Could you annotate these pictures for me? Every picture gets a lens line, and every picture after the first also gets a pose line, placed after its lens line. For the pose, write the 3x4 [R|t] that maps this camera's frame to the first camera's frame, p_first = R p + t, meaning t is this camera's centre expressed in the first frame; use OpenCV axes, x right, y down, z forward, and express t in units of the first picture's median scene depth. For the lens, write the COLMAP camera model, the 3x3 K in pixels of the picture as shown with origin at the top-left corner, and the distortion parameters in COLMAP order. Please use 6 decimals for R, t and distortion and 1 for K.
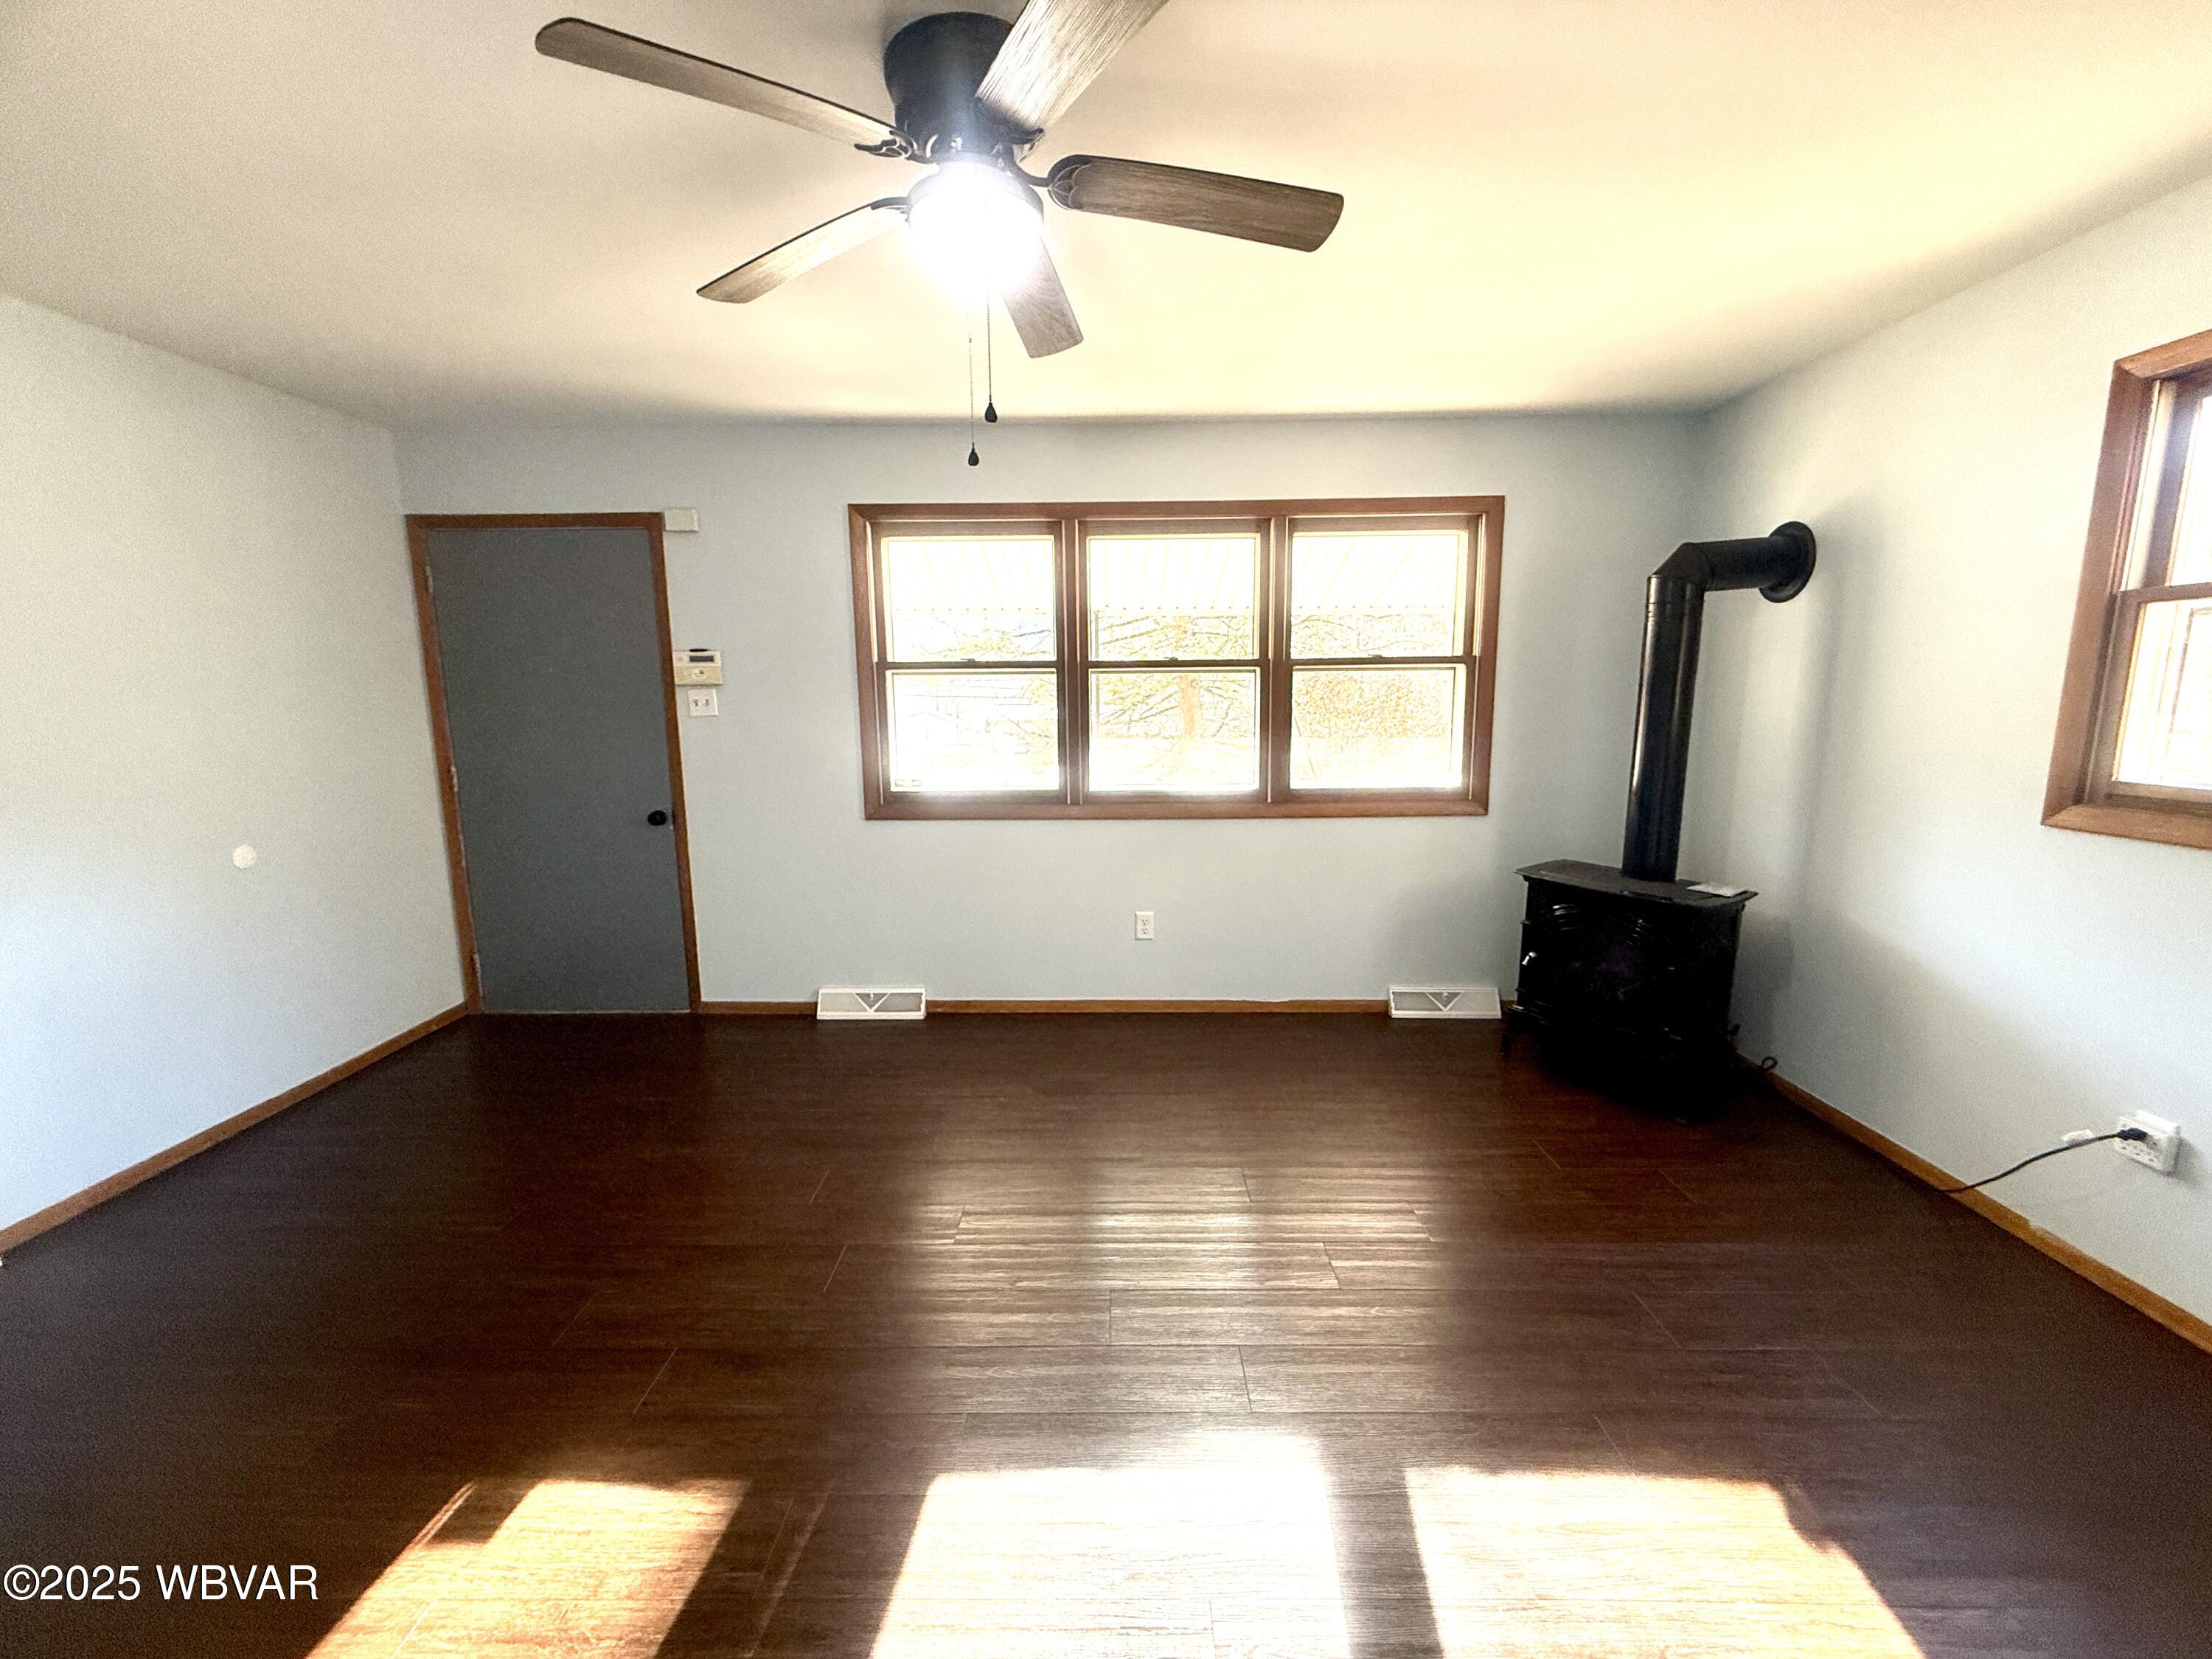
lens RADIAL K [[877.0, 0, 1097.7], [0, 877.0, 826.7], [0, 0, 1]] dist [-0.000738, -0.000275]
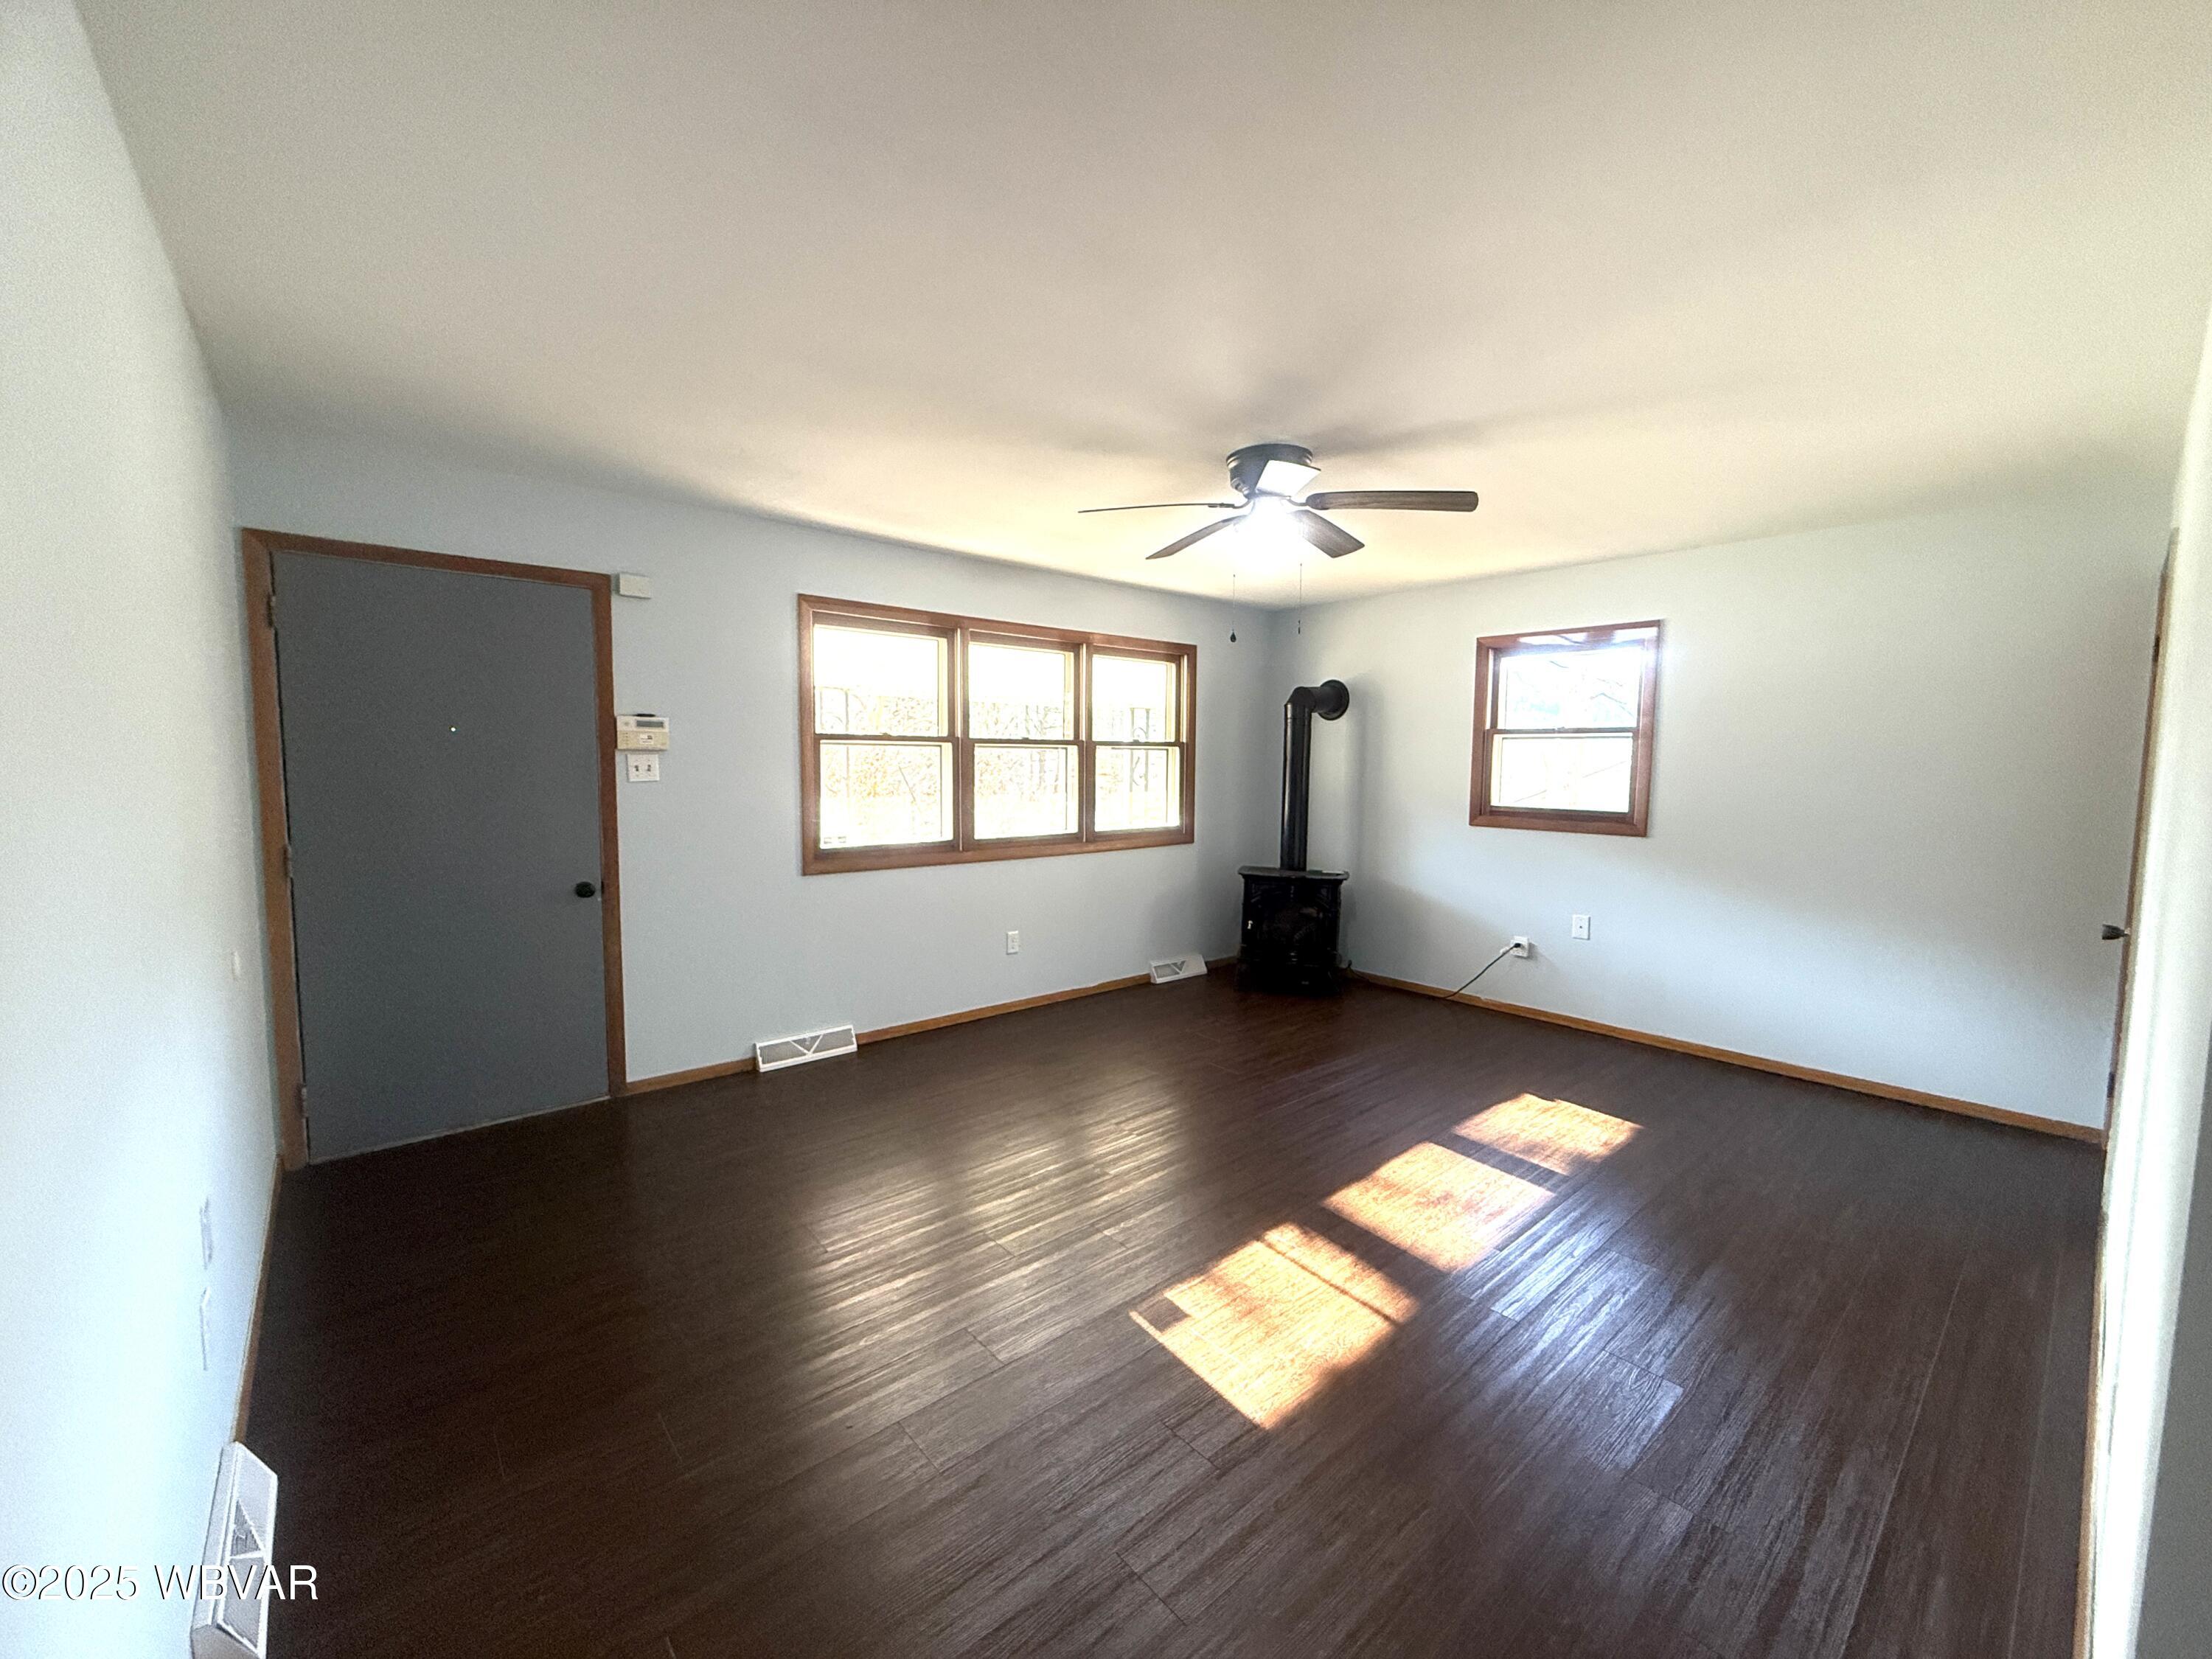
lens RADIAL K [[877.0, 0, 1097.7], [0, 877.0, 826.7], [0, 0, 1]] dist [-0.000738, -0.000275]
pose [[0.750244, -0.035874, 0.660187, -0.721627], [0.085783, 0.995368, -0.043397, 0.010535], [-0.655572, 0.089191, 0.749847, -0.064731]]
